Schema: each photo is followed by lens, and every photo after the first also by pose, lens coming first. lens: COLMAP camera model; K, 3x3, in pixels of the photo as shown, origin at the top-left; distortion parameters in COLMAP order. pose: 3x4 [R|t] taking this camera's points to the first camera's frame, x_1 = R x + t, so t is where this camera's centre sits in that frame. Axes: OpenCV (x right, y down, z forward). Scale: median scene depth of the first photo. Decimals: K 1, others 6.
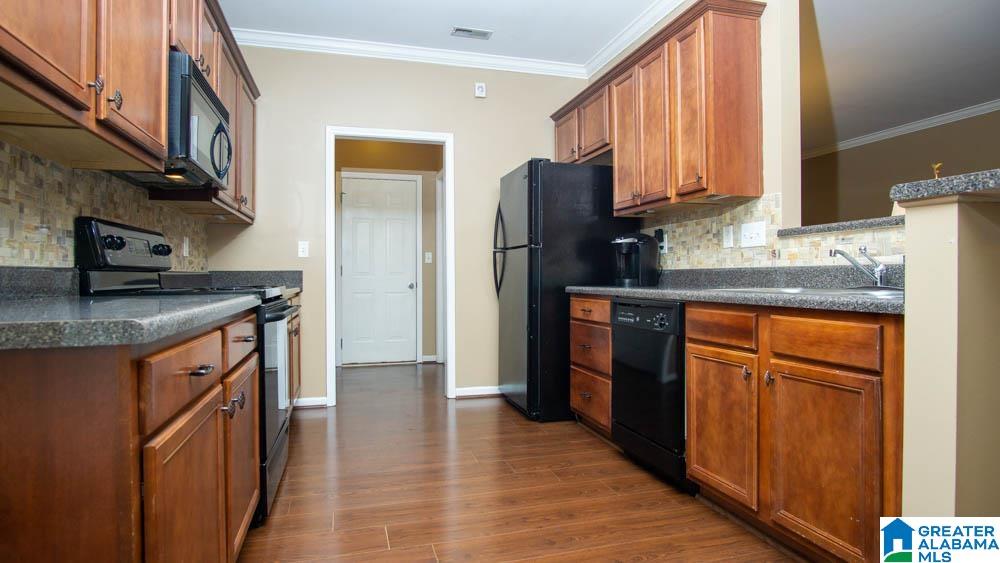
lens RADIAL K [[534.1, 0, 496.2], [0, 534.1, 275.4], [0, 0, 1]] dist [-0.025748, -0.000833]
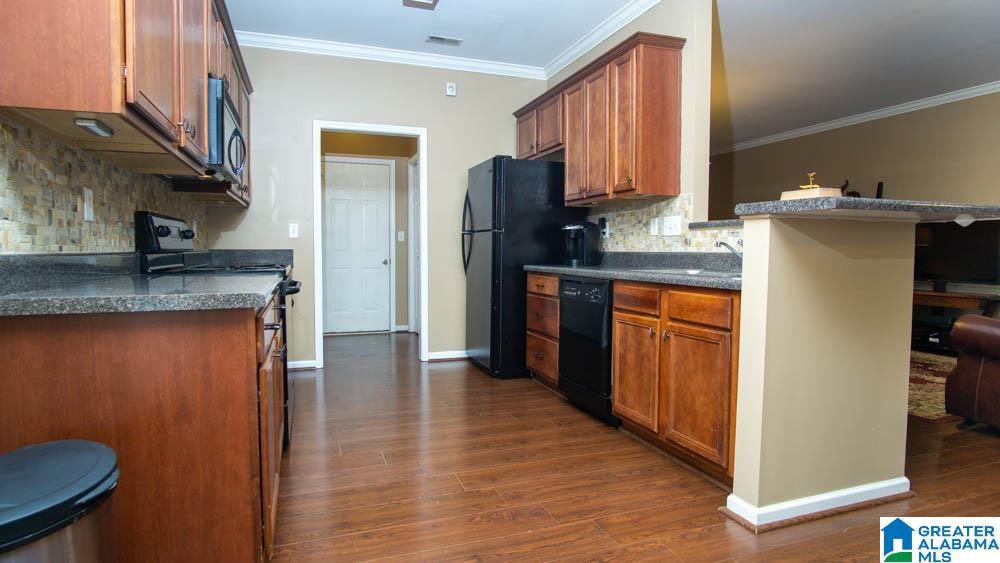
lens RADIAL K [[534.1, 0, 500.0], [0, 534.1, 275.7], [0, 0, 1]] dist [-0.025748, -0.000833]
pose [[0.997256, 0.004775, 0.073875, -0.012269], [-0.008466, 0.998727, 0.049732, -0.018295], [-0.073544, -0.050220, 0.996027, -0.224107]]
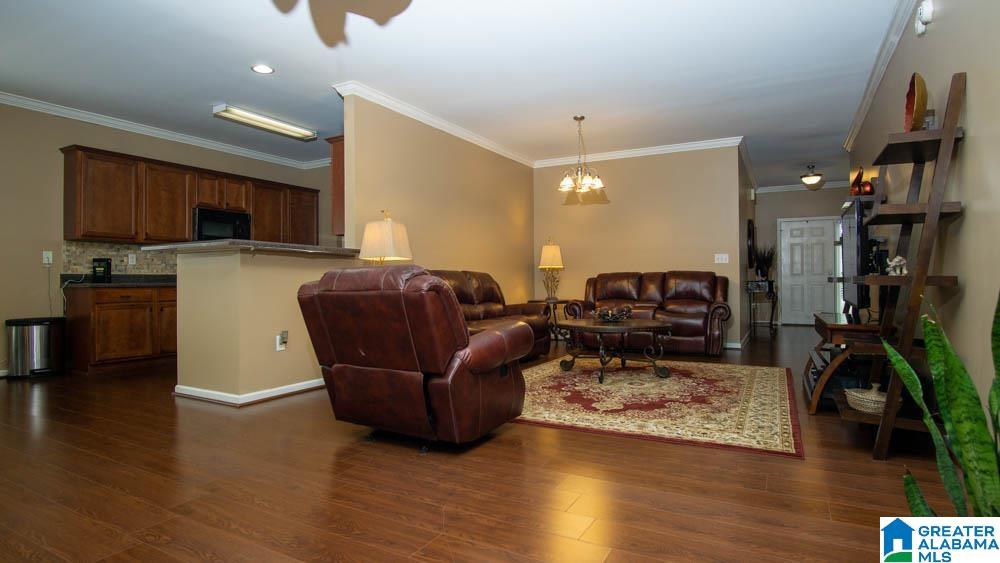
lens RADIAL K [[534.1, 0, 495.3], [0, 534.1, 277.0], [0, 0, 1]] dist [-0.025748, -0.000833]
pose [[0.707598, -0.004737, -0.706599, 2.081004], [0.003414, 0.999989, -0.003285, 0.013727], [0.706607, -0.000088, 0.707606, 0.001807]]
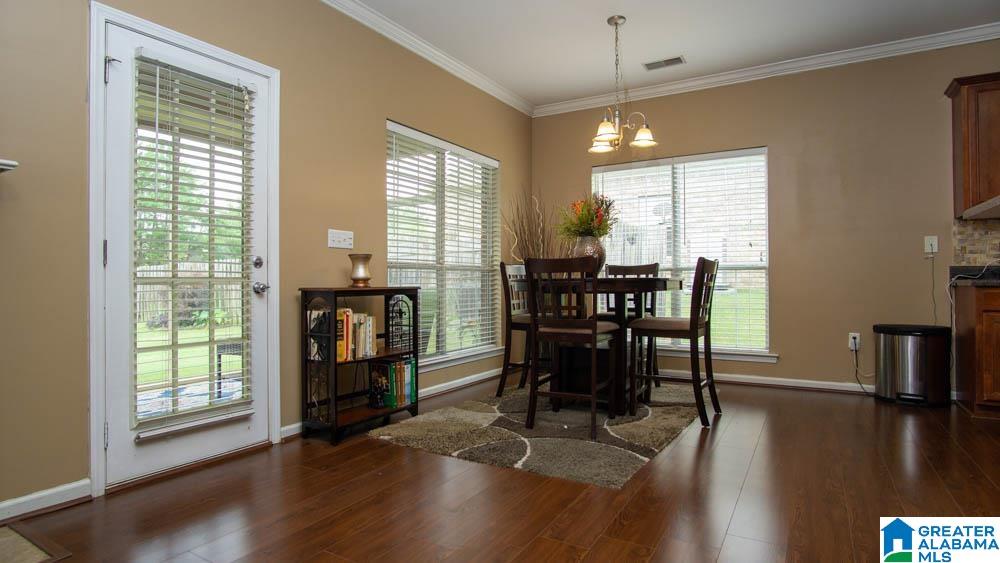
lens RADIAL K [[534.1, 0, 492.3], [0, 534.1, 279.6], [0, 0, 1]] dist [-0.025748, -0.000833]
pose [[-0.728539, 0.003800, -0.684994, 1.409381], [0.007655, 0.999967, -0.002595, 0.019669], [0.684961, -0.007134, -0.728544, 0.411756]]
